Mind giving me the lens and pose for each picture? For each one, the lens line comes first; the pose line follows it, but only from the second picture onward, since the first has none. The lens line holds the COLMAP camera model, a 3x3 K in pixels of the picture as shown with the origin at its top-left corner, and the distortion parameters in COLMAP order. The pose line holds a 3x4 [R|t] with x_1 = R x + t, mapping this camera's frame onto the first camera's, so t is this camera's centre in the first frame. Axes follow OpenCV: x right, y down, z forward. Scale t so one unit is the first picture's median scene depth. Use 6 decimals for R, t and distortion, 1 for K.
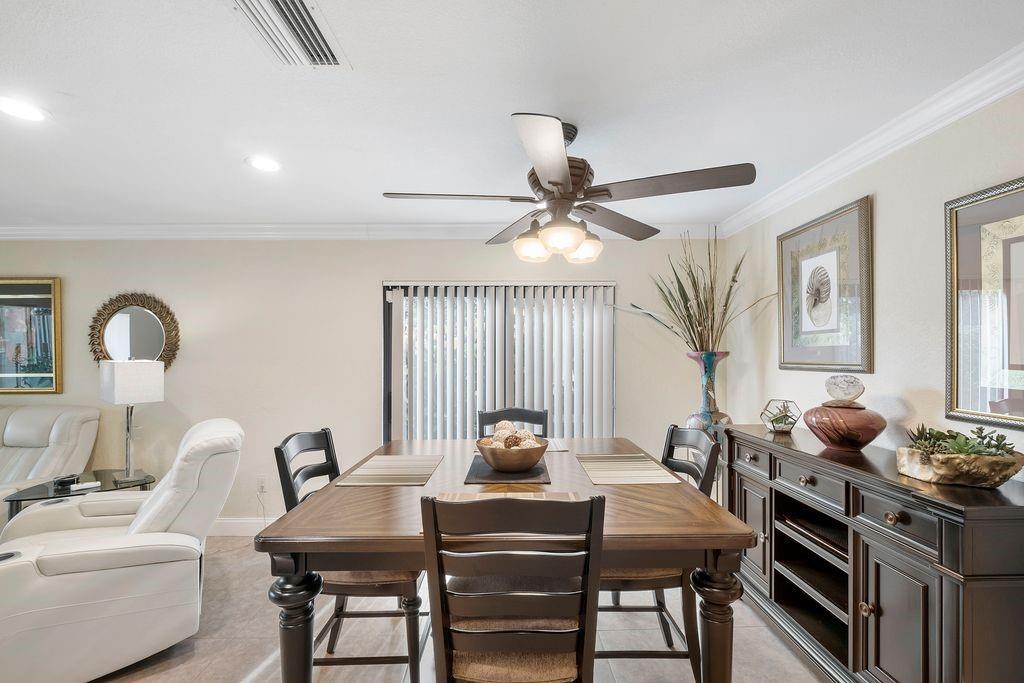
lens RADIAL K [[434.6, 0, 514.3], [0, 434.6, 348.4], [0, 0, 1]] dist [-0.011065, -0.000258]
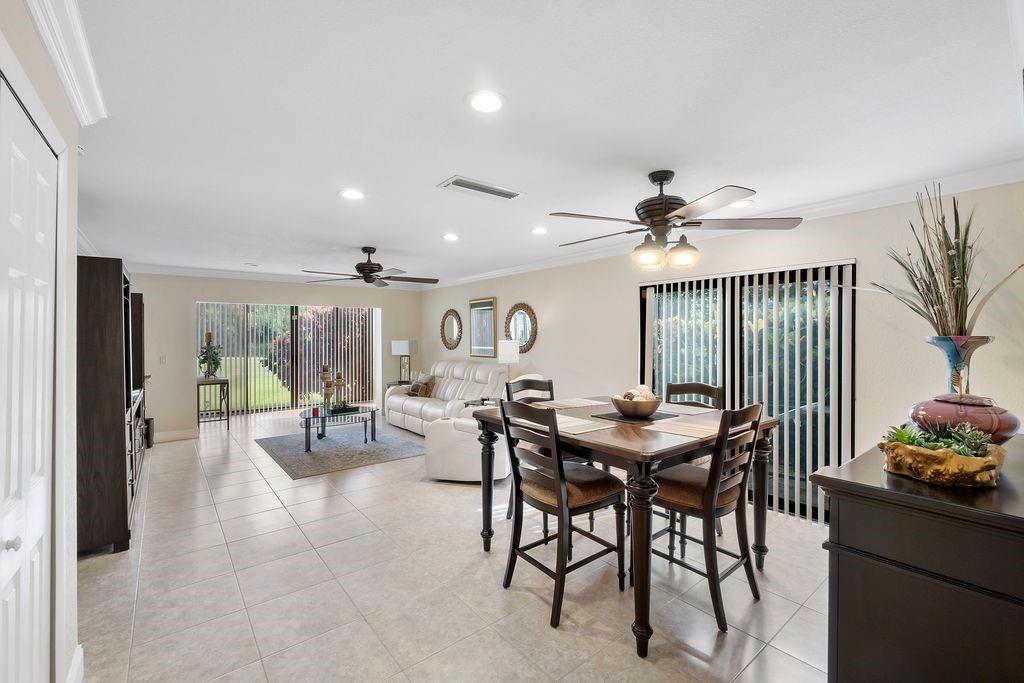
lens RADIAL K [[434.6, 0, 515.9], [0, 434.6, 341.8], [0, 0, 1]] dist [-0.011065, -0.000258]
pose [[0.598400, 0.011853, -0.801109, 0.585714], [-0.005335, 0.999927, 0.010810, 0.013519], [0.801179, -0.002195, 0.598420, -0.094148]]
